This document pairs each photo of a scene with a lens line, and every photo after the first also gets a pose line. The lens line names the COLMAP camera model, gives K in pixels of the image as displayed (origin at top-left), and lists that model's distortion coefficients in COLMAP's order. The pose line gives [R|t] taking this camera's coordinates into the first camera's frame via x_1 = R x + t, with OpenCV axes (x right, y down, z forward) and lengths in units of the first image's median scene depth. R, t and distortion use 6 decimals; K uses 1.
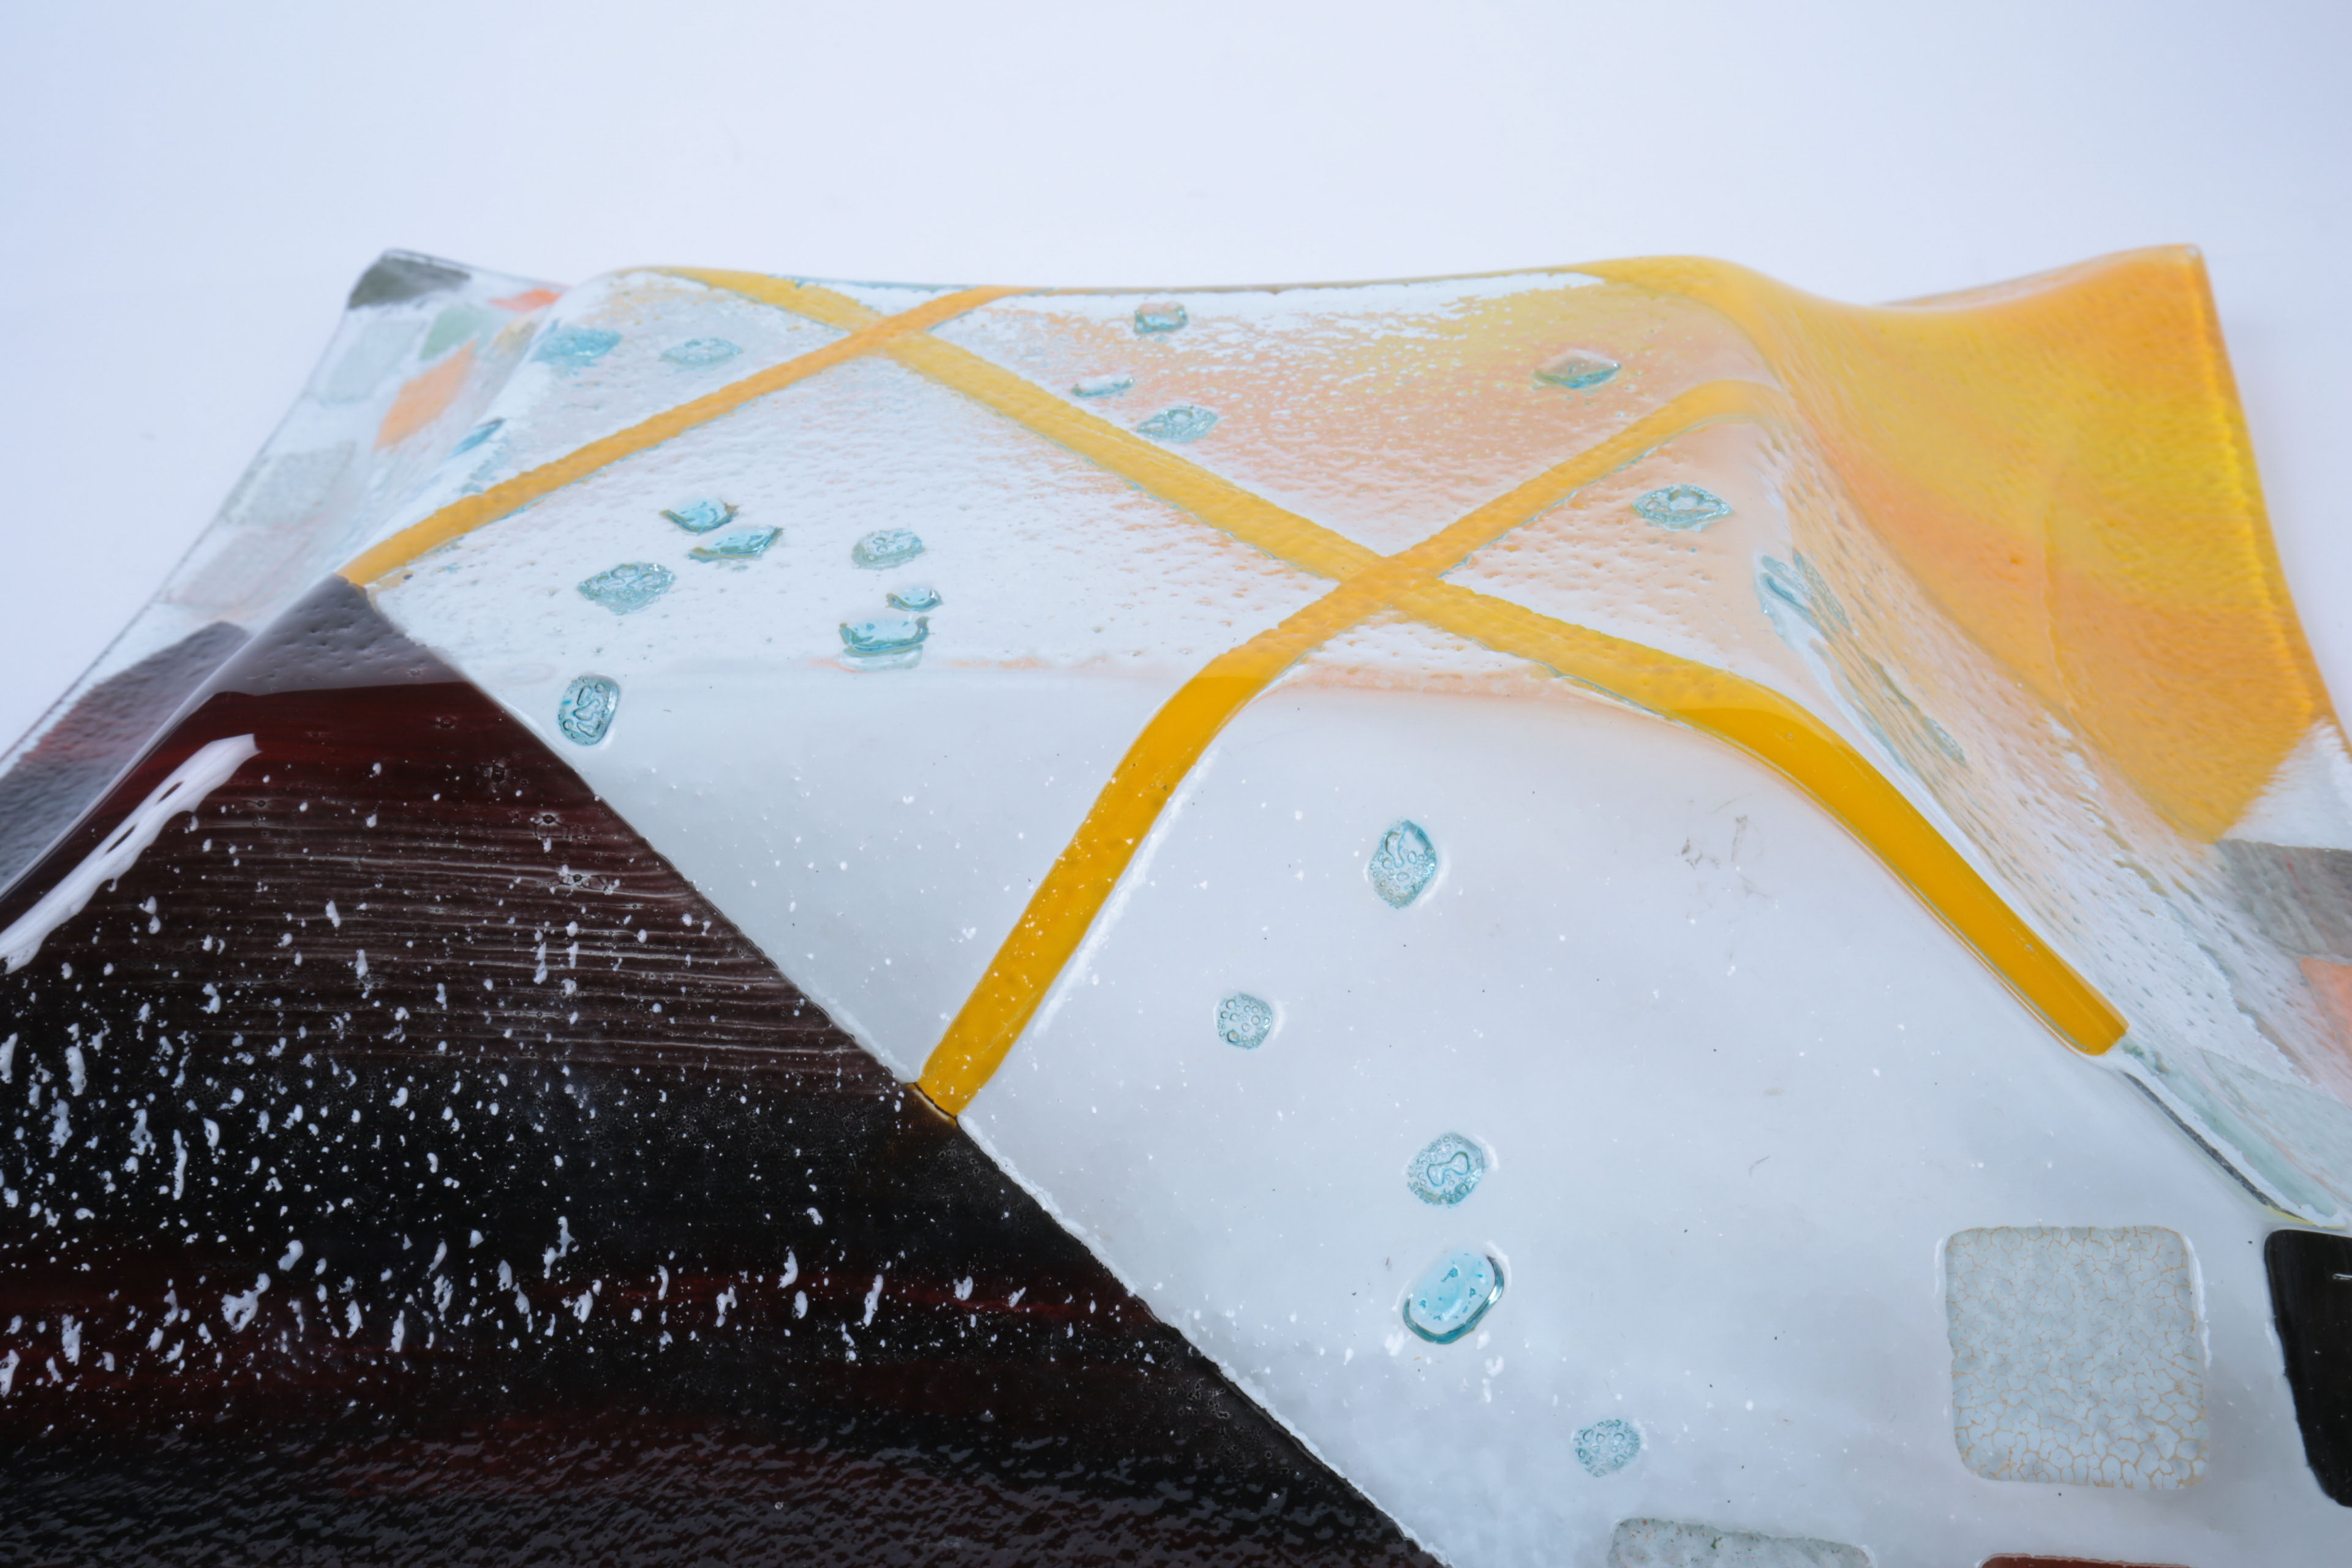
lens RADIAL K [[2138.5, 0, 1186.8], [0, 2138.5, 777.1], [0, 0, 1]] dist [0.026963, 0.000000]
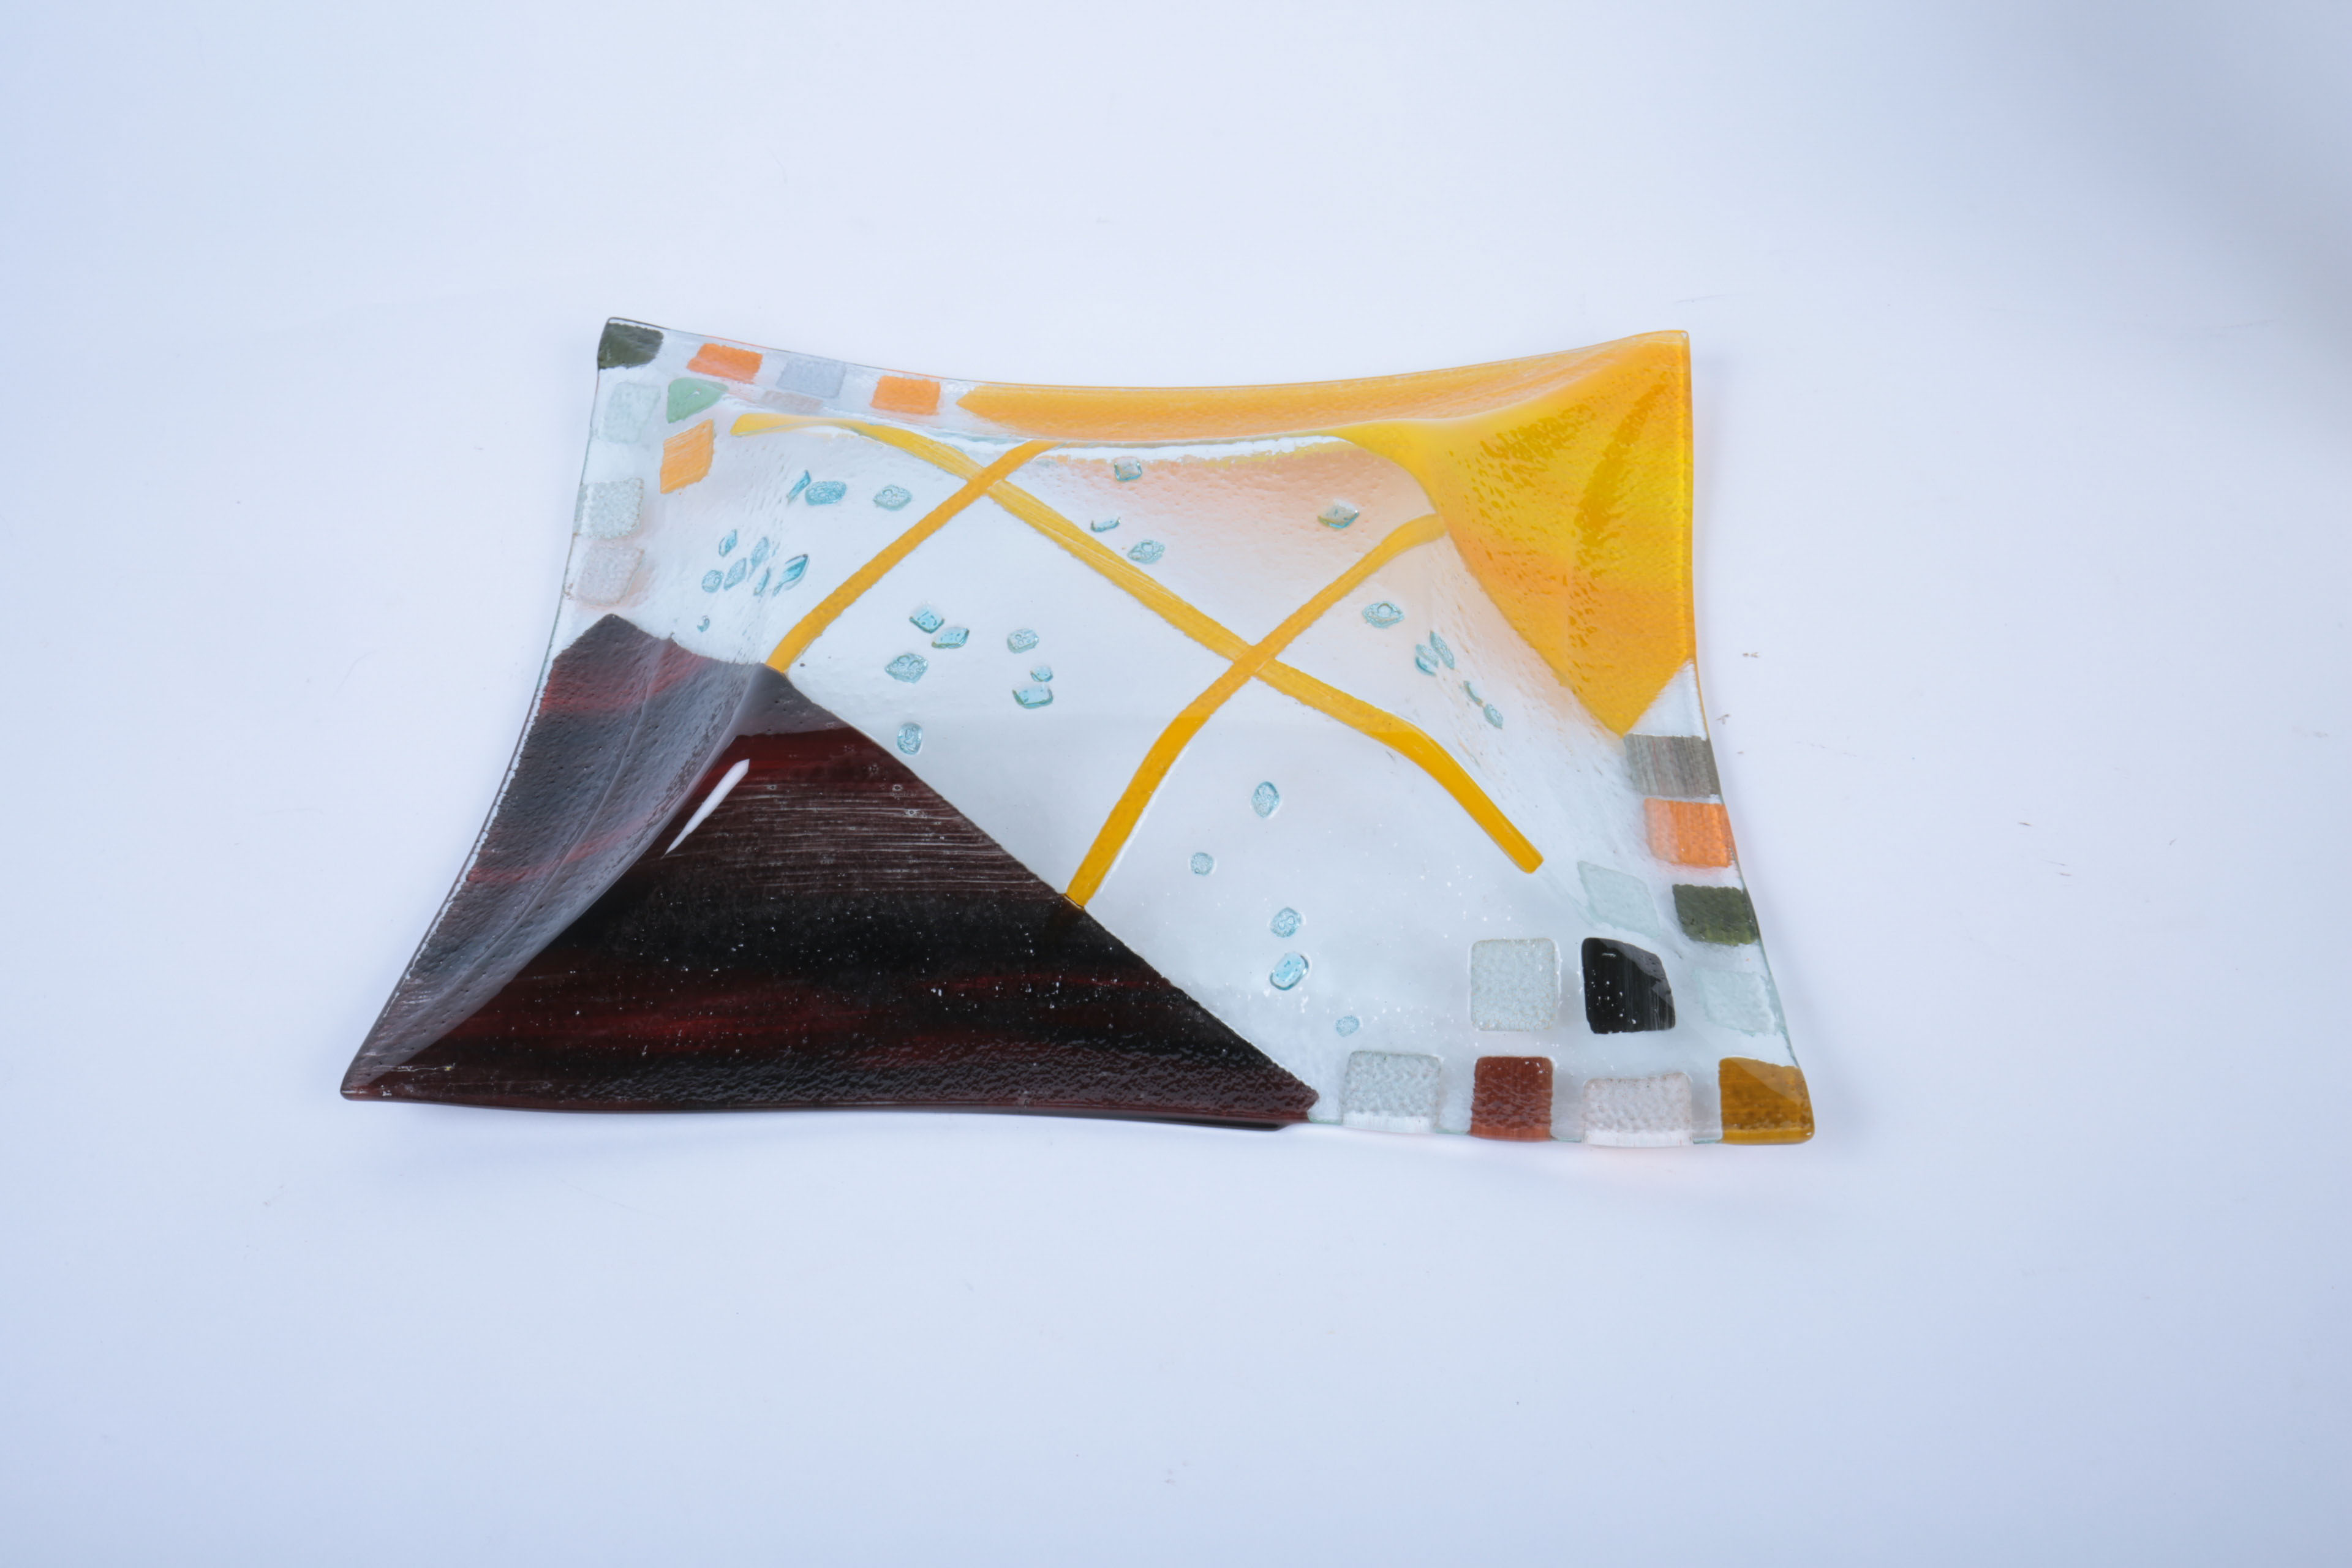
lens RADIAL K [[2138.5, 0, 1172.3], [0, 2138.5, 786.8], [0, 0, 1]] dist [0.026963, 0.000000]
pose [[0.995775, -0.048129, 0.078203, -0.200264], [0.028405, 0.971316, 0.236089, -0.570168], [-0.087323, -0.232870, 0.968580, -1.389805]]
